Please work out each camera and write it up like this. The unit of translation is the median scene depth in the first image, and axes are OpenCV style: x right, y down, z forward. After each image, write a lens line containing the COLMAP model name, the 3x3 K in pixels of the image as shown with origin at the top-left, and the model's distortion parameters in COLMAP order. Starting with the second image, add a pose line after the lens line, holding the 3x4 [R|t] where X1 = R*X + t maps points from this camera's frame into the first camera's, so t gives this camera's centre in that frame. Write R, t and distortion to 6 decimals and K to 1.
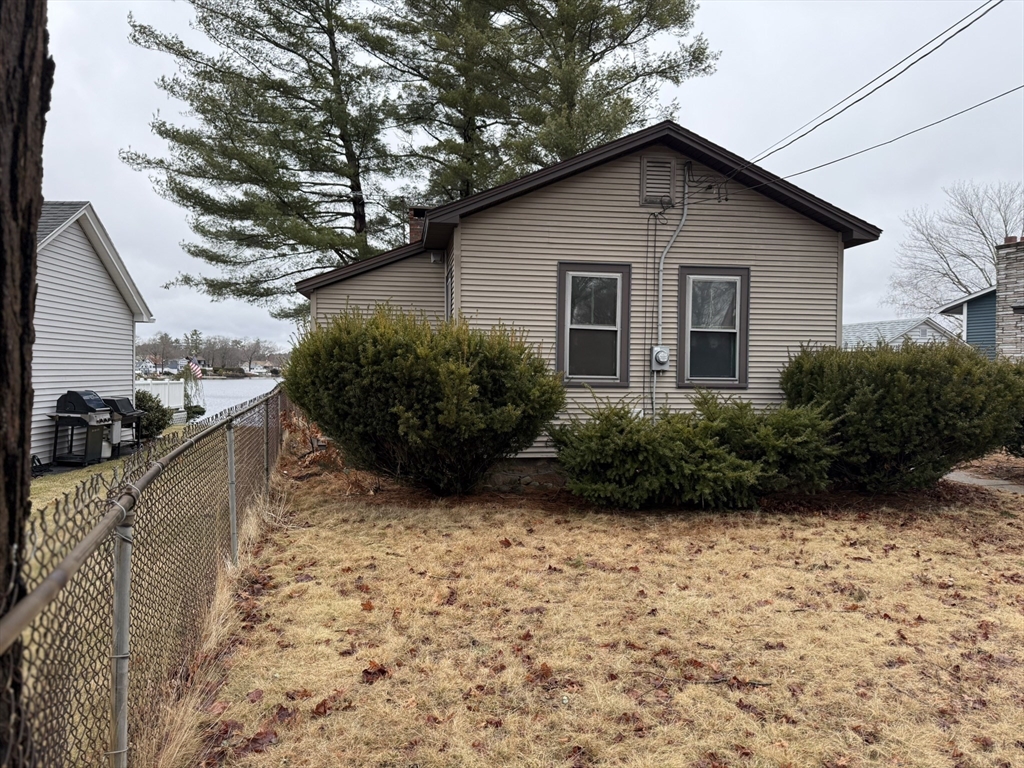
lens RADIAL K [[709.3, 0, 510.1], [0, 709.3, 383.7], [0, 0, 1]] dist [0.034692, -0.011318]
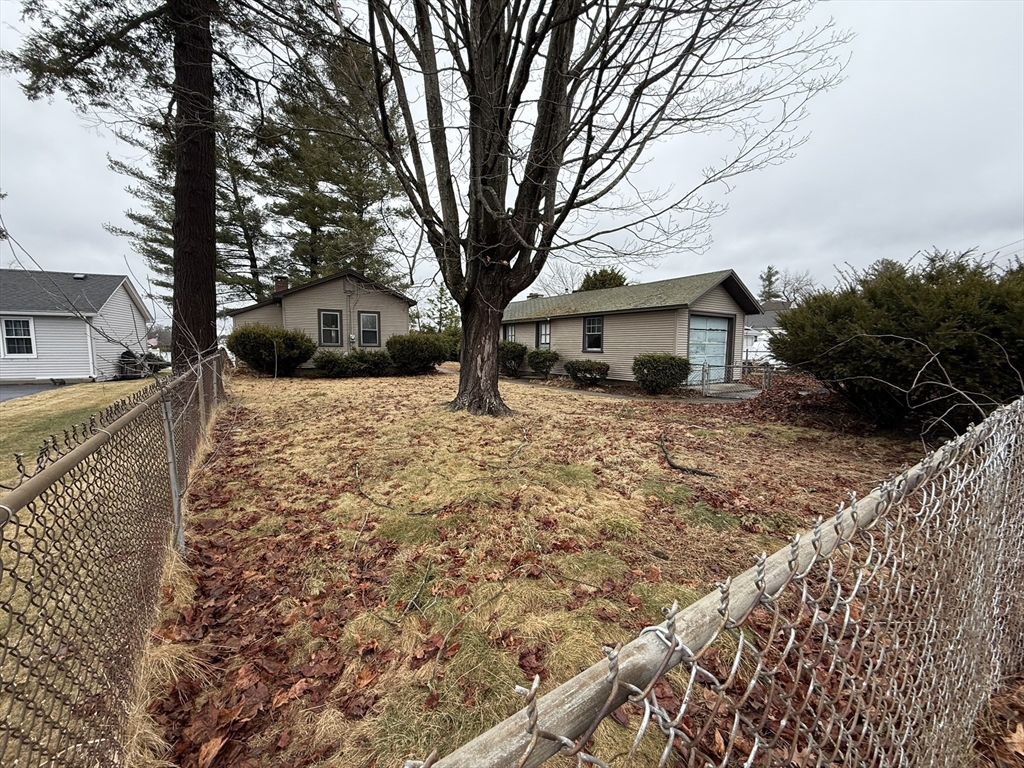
lens RADIAL K [[406.8, 0, 510.2], [0, 406.8, 378.9], [0, 0, 1]] dist [0.001161, -0.000114]
pose [[0.944013, -0.033183, 0.328237, 0.279828], [0.011673, 0.997665, 0.067287, 0.038795], [-0.329703, -0.059689, 0.942196, -1.121186]]
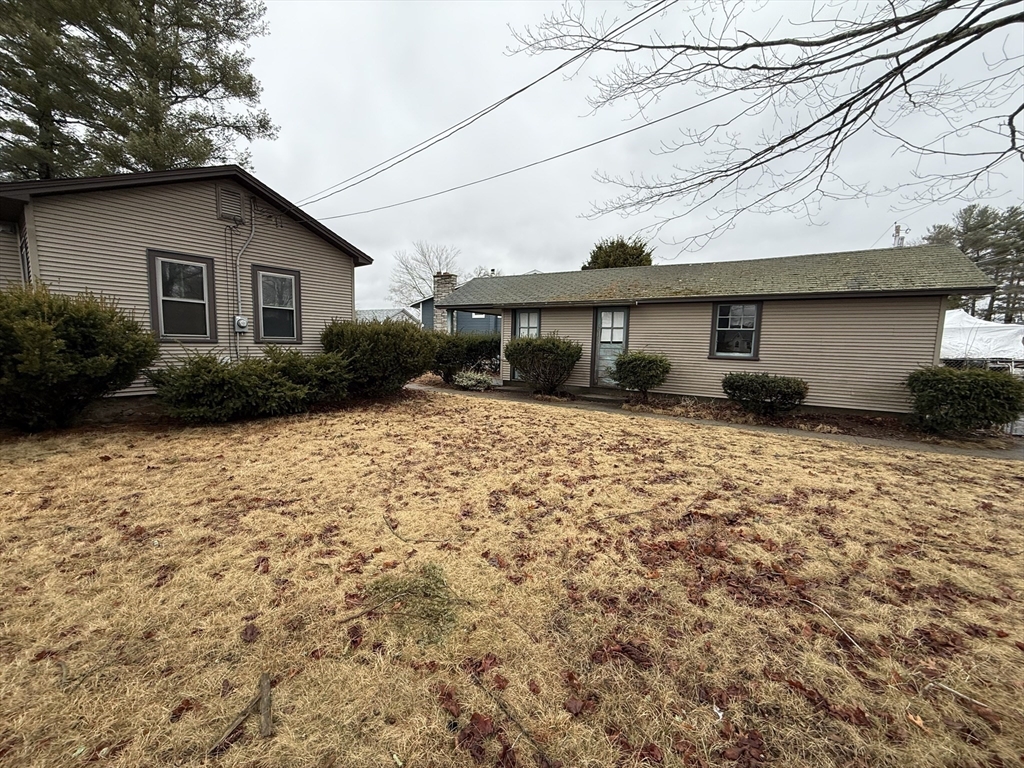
lens RADIAL K [[406.8, 0, 507.2], [0, 406.8, 382.5], [0, 0, 1]] dist [0.001161, -0.000114]
pose [[0.725826, -0.066534, 0.684653, 0.018010], [0.000239, 0.995336, 0.096472, 0.005810], [-0.687879, -0.069858, 0.722456, -0.043324]]
